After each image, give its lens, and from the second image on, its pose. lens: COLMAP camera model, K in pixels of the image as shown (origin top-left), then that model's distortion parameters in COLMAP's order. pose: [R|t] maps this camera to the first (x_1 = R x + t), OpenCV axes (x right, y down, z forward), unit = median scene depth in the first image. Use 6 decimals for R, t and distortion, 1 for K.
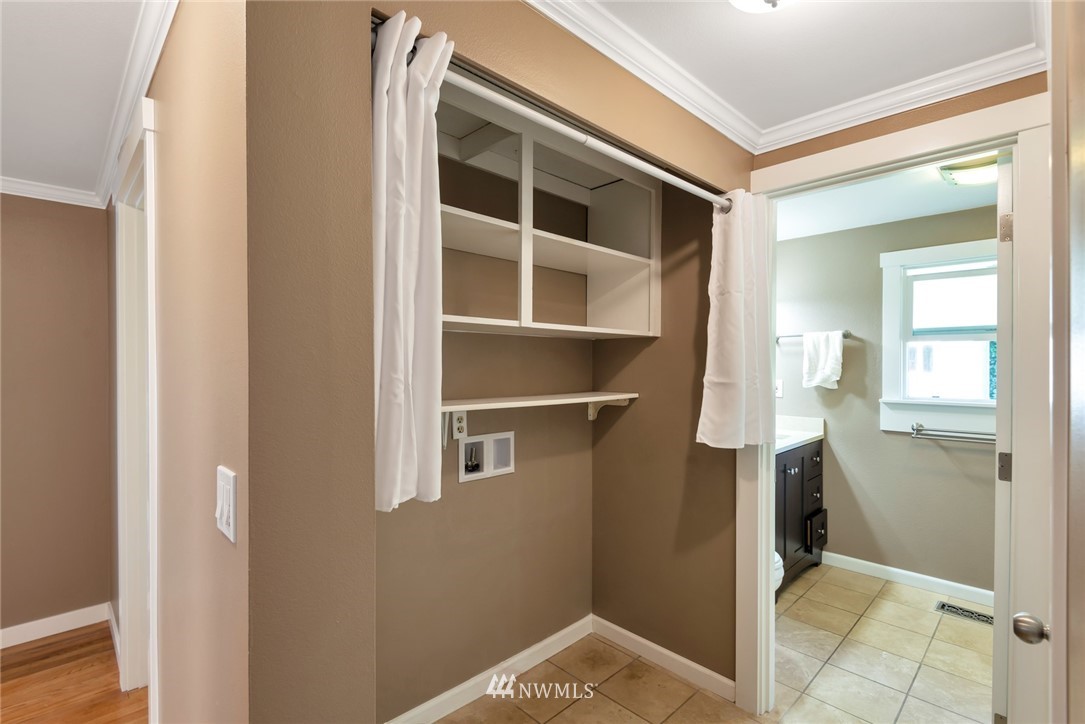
lens RADIAL K [[501.2, 0, 558.6], [0, 501.2, 369.2], [0, 0, 1]] dist [0.001228, 0.000046]
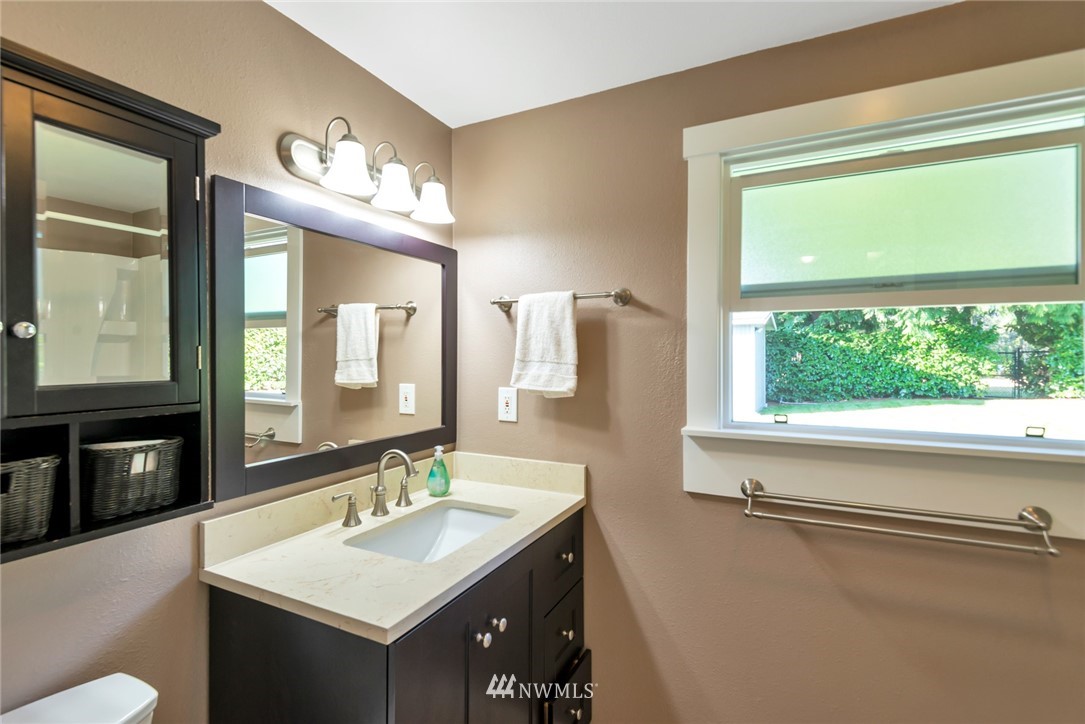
lens RADIAL K [[503.2, 0, 542.5], [0, 503.2, 362.0], [0, 0, 1]] dist [0.032244, -0.000585]
pose [[0.950323, 0.000331, 0.311266, 0.364730], [0.002214, 0.999967, -0.007825, -0.002195], [-0.311258, 0.008126, 0.950291, 0.586647]]
